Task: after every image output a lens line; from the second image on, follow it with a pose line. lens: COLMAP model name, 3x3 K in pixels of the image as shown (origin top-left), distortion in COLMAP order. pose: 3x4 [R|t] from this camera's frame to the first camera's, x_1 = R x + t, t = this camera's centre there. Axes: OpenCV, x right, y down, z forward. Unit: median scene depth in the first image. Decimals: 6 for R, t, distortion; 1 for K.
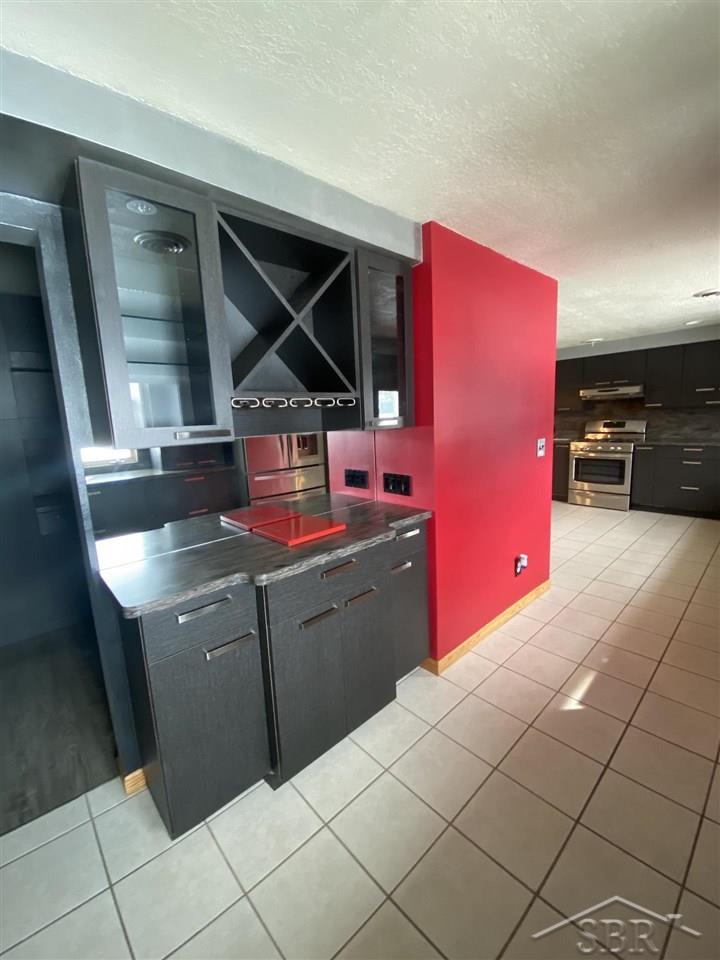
lens RADIAL K [[394.0, 0, 359.0], [0, 394.0, 475.2], [0, 0, 1]] dist [0.004586, 0.000001]
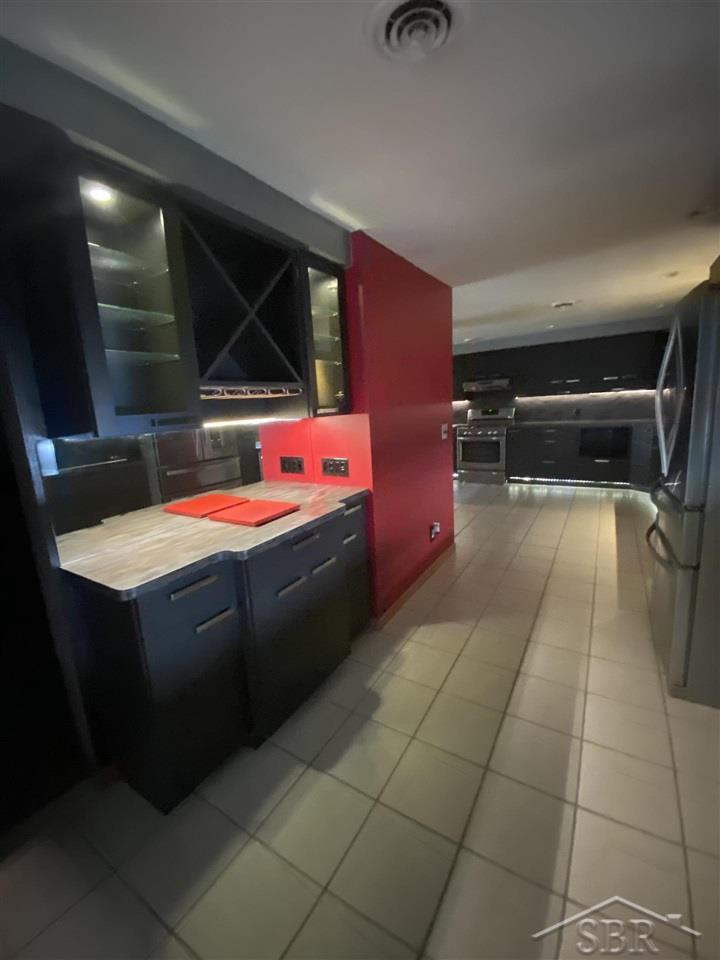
lens RADIAL K [[394.0, 0, 361.0], [0, 394.0, 483.3], [0, 0, 1]] dist [0.004586, 0.000001]
pose [[0.961213, -0.061104, 0.268955, -0.111257], [0.049803, 0.997574, 0.048649, 0.015856], [-0.271275, -0.033367, 0.961923, -0.070231]]
